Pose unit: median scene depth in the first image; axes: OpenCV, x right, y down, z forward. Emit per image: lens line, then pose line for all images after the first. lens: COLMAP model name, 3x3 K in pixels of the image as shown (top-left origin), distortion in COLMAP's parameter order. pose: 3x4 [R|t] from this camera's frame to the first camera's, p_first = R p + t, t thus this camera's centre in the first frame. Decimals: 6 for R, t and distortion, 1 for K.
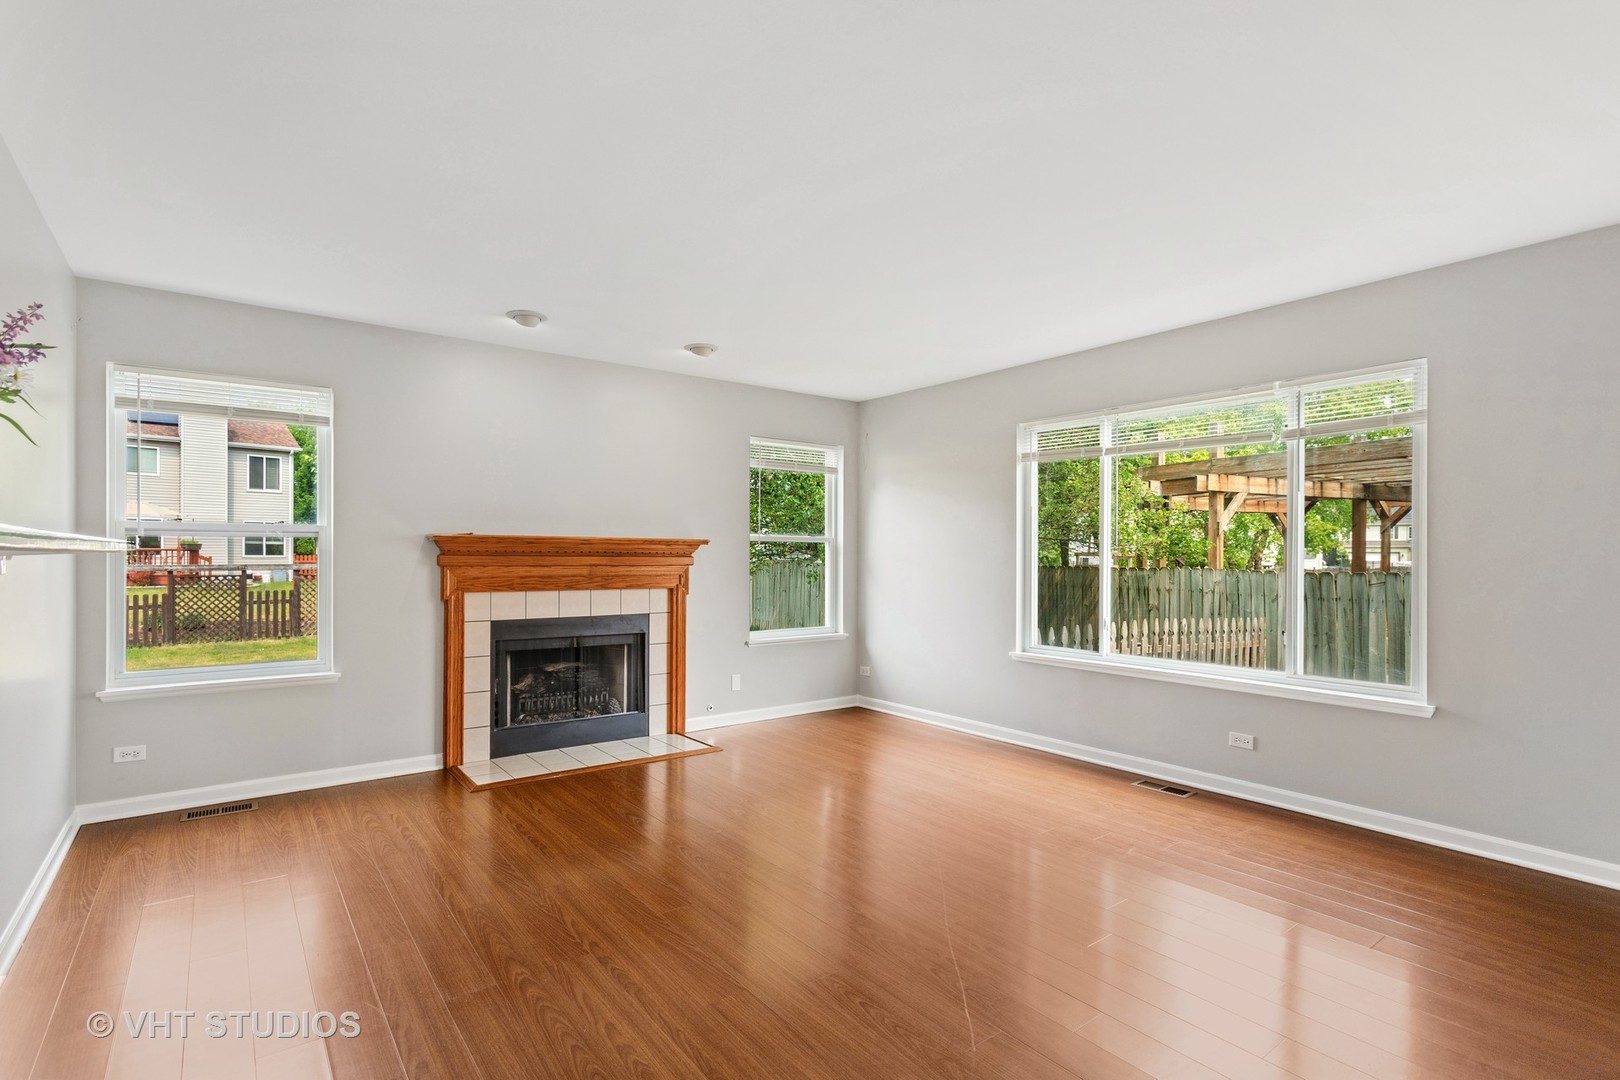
lens RADIAL K [[766.6, 0, 806.2], [0, 766.6, 533.4], [0, 0, 1]] dist [-0.001302, -0.000125]
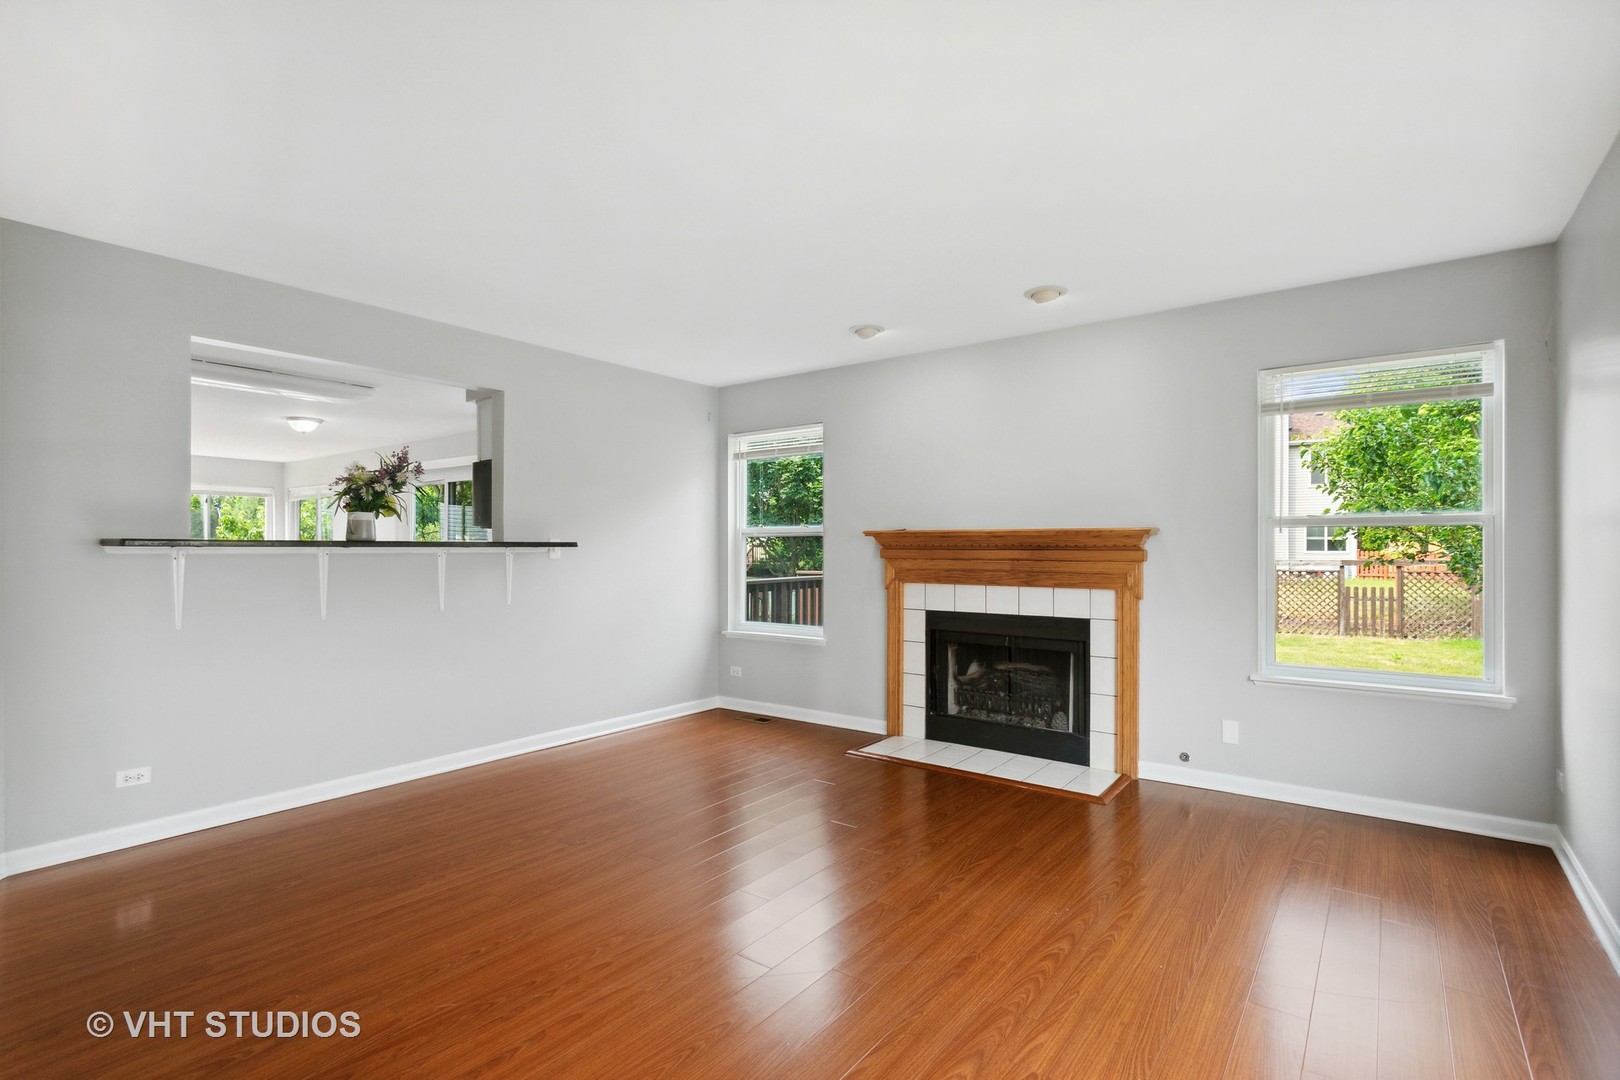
lens RADIAL K [[788.5, 0, 805.4], [0, 788.5, 559.1], [0, 0, 1]] dist [-0.000798, 0.000148]
pose [[0.273769, 0.008916, -0.961754, 0.564302], [0.028372, 0.999447, 0.017341, 0.017554], [0.961377, -0.032034, 0.273365, 0.506676]]
